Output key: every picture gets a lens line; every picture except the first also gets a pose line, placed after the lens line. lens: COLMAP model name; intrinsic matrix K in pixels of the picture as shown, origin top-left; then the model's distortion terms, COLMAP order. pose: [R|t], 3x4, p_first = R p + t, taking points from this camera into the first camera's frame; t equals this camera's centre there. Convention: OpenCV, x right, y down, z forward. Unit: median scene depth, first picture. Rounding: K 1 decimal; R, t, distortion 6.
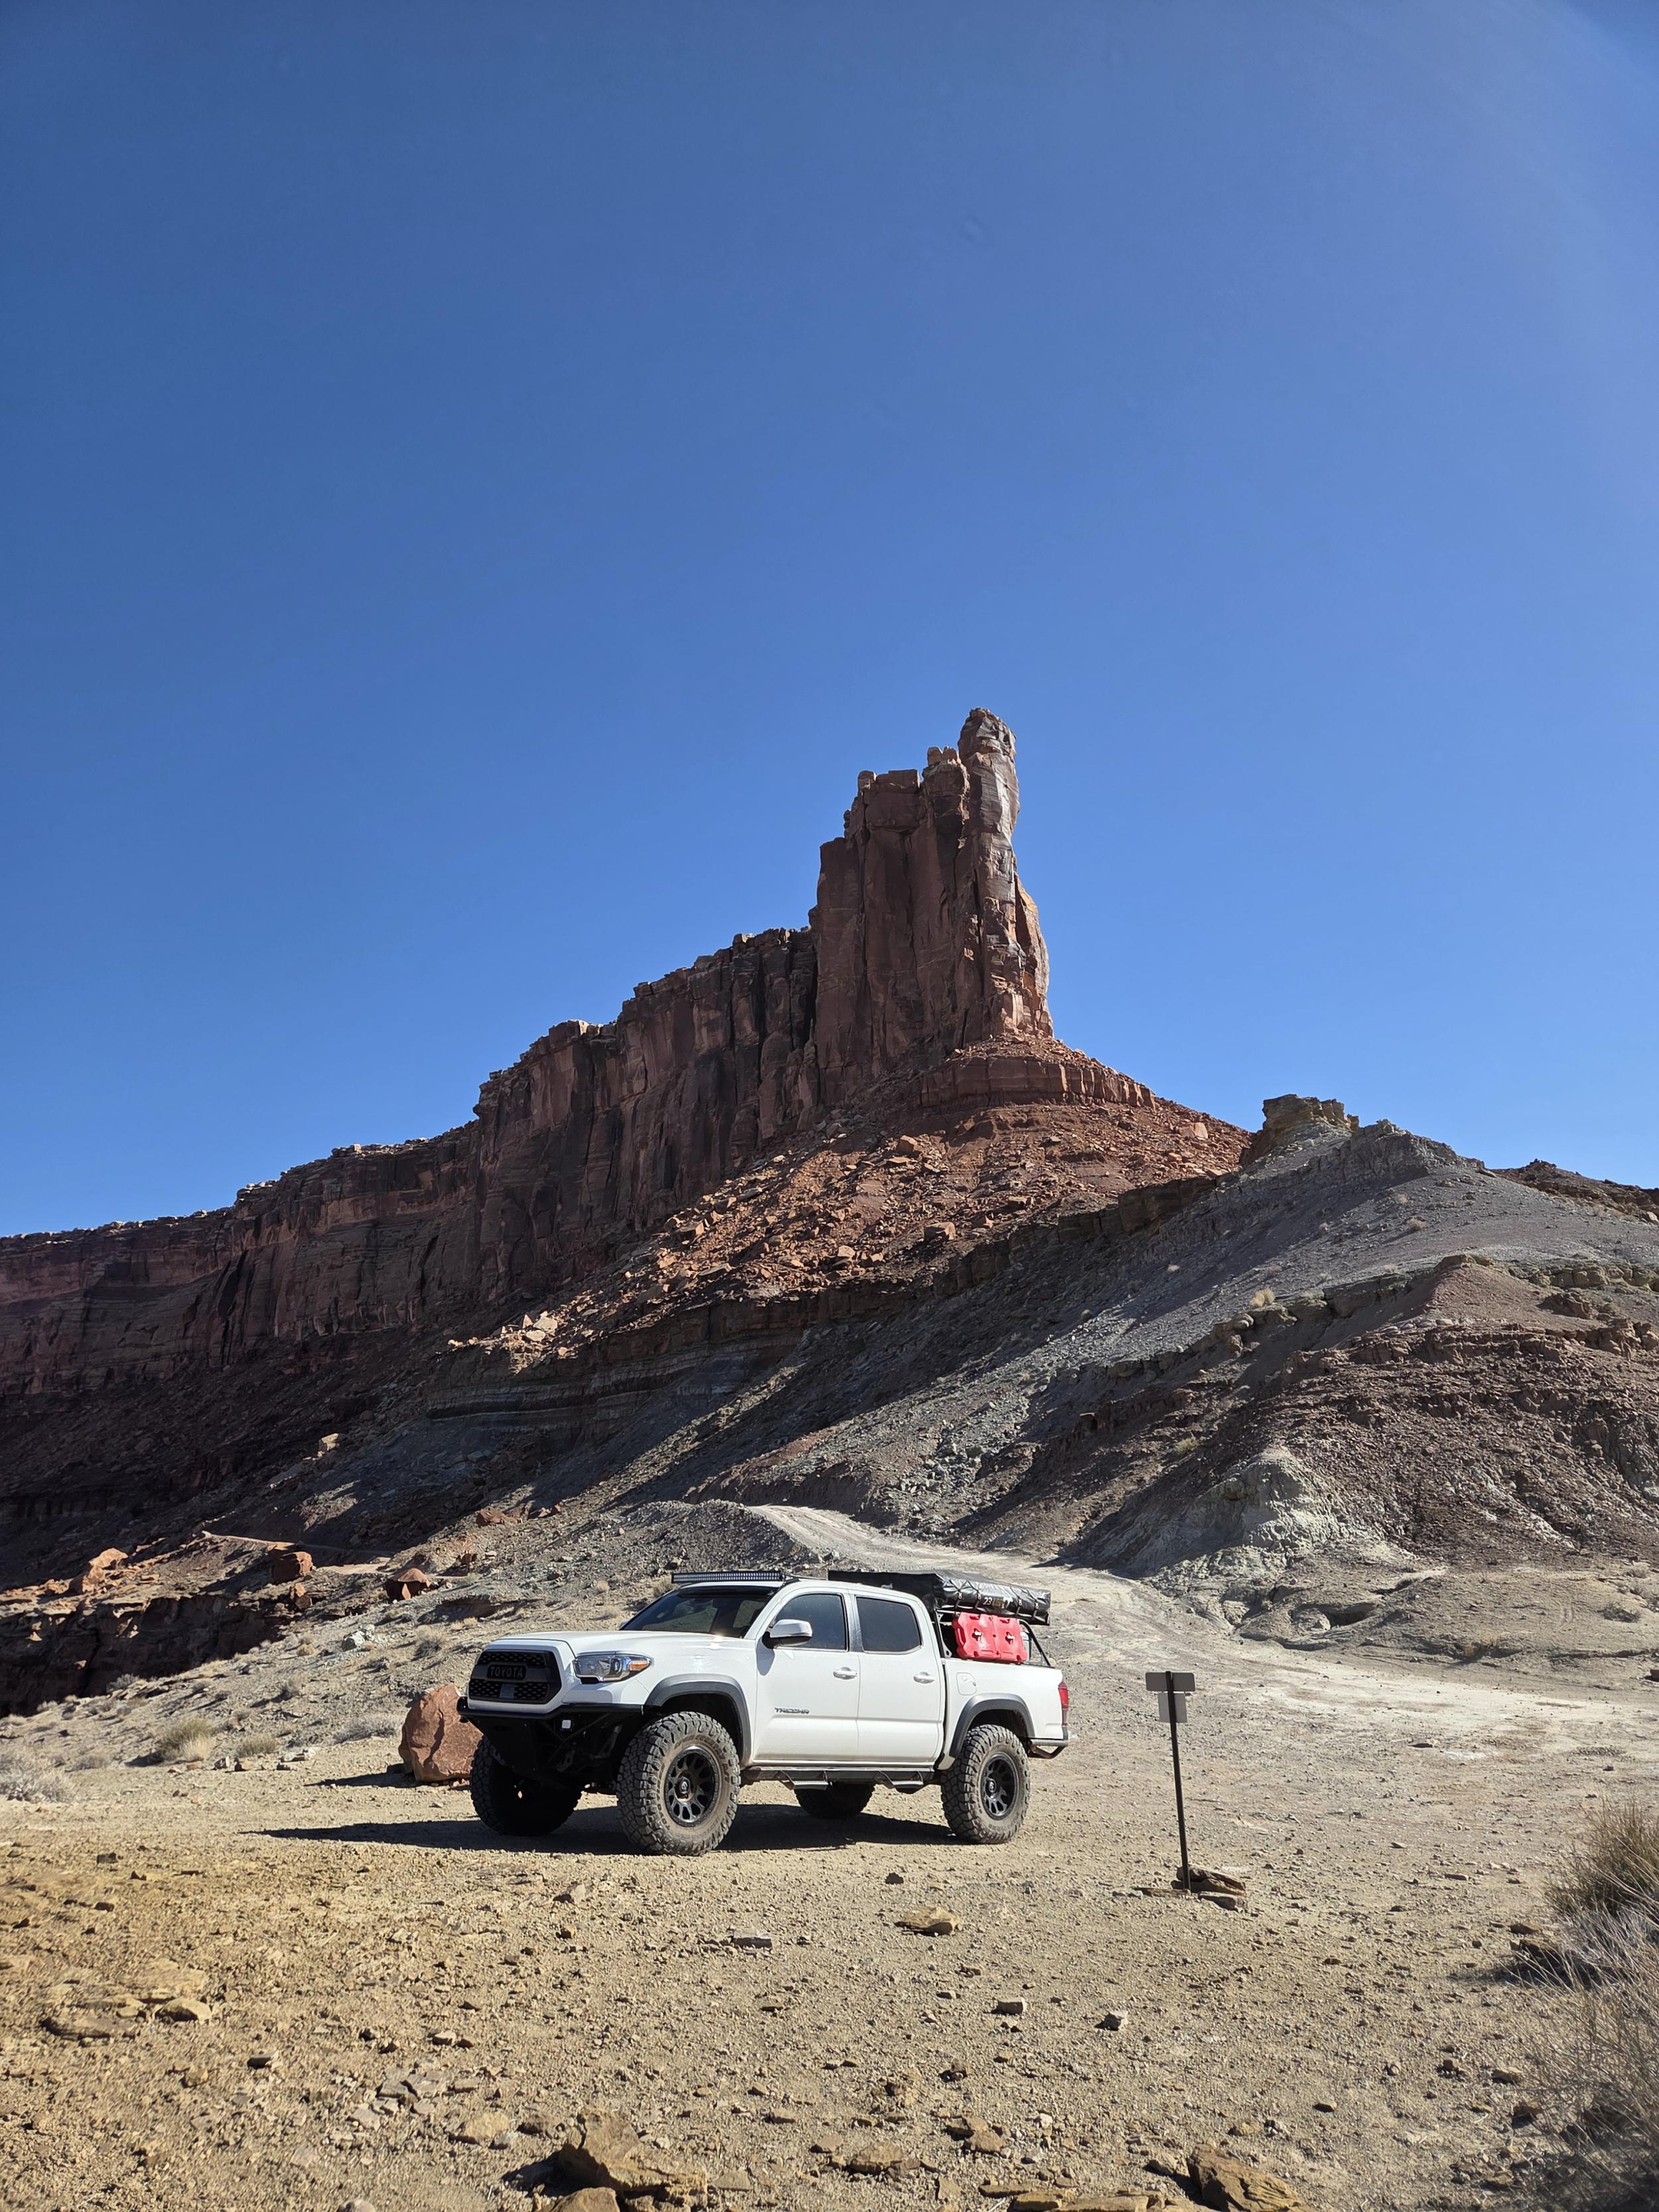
lens RADIAL K [[1373.3, 0, 829.5], [0, 1373.3, 1106.0], [0, 0, 1]] dist [0.085426, 0.000093]
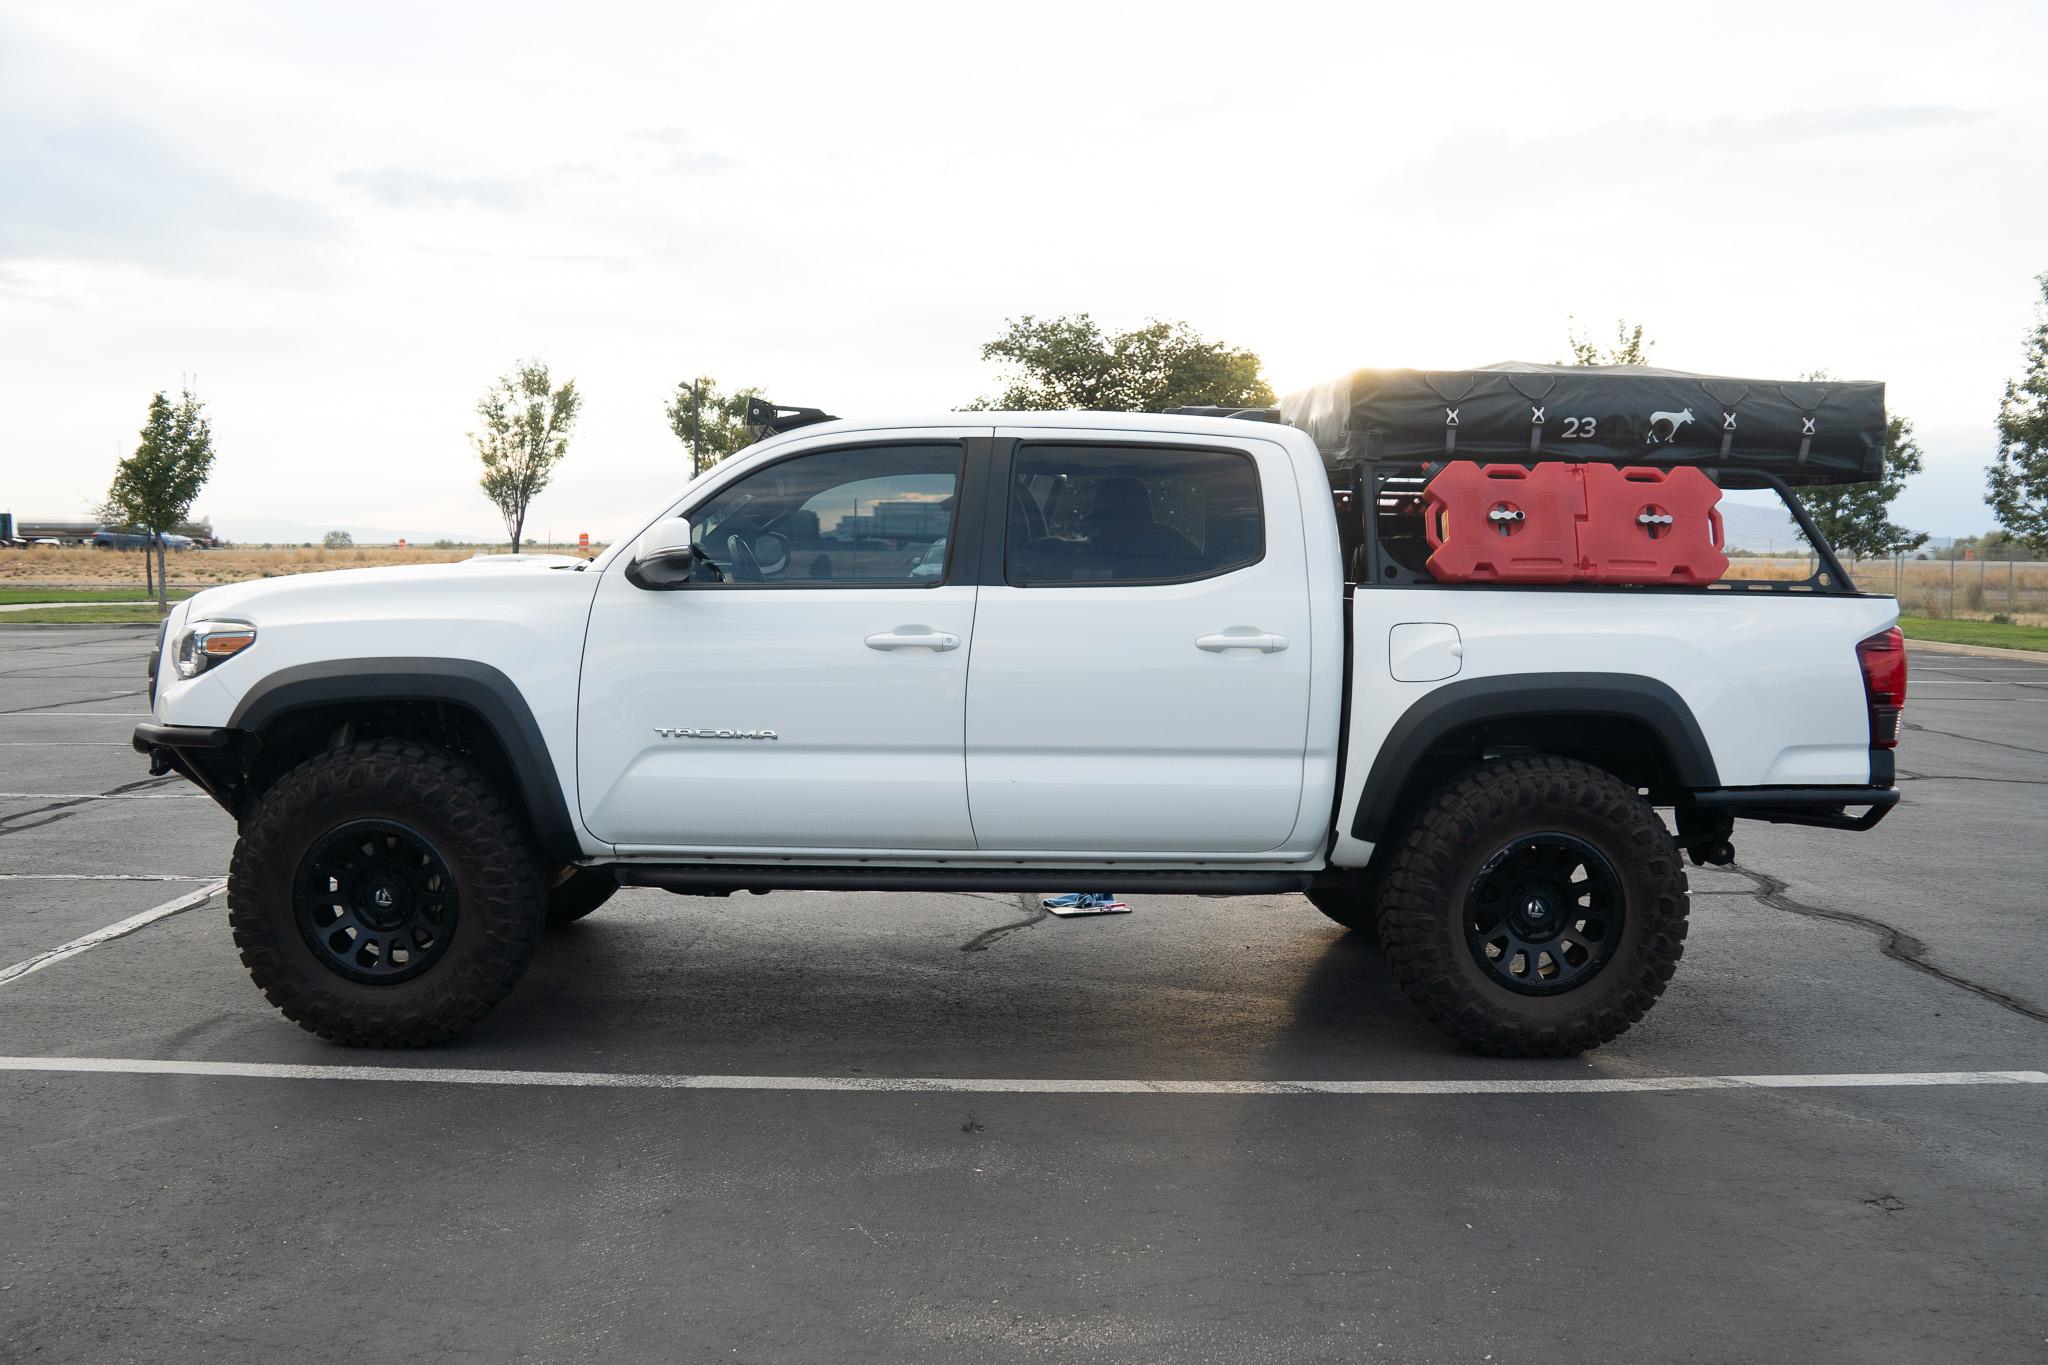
lens RADIAL K [[1792.9, 0, 1024.0], [0, 1792.9, 682.5], [0, 0, 1]] dist [-0.189533, 0.158255]
pose [[0.722380, 0.014156, -0.691352, 0.378209], [0.287687, 0.903005, 0.319088, 0.292154], [0.628812, -0.429396, 0.648240, 0.751531]]
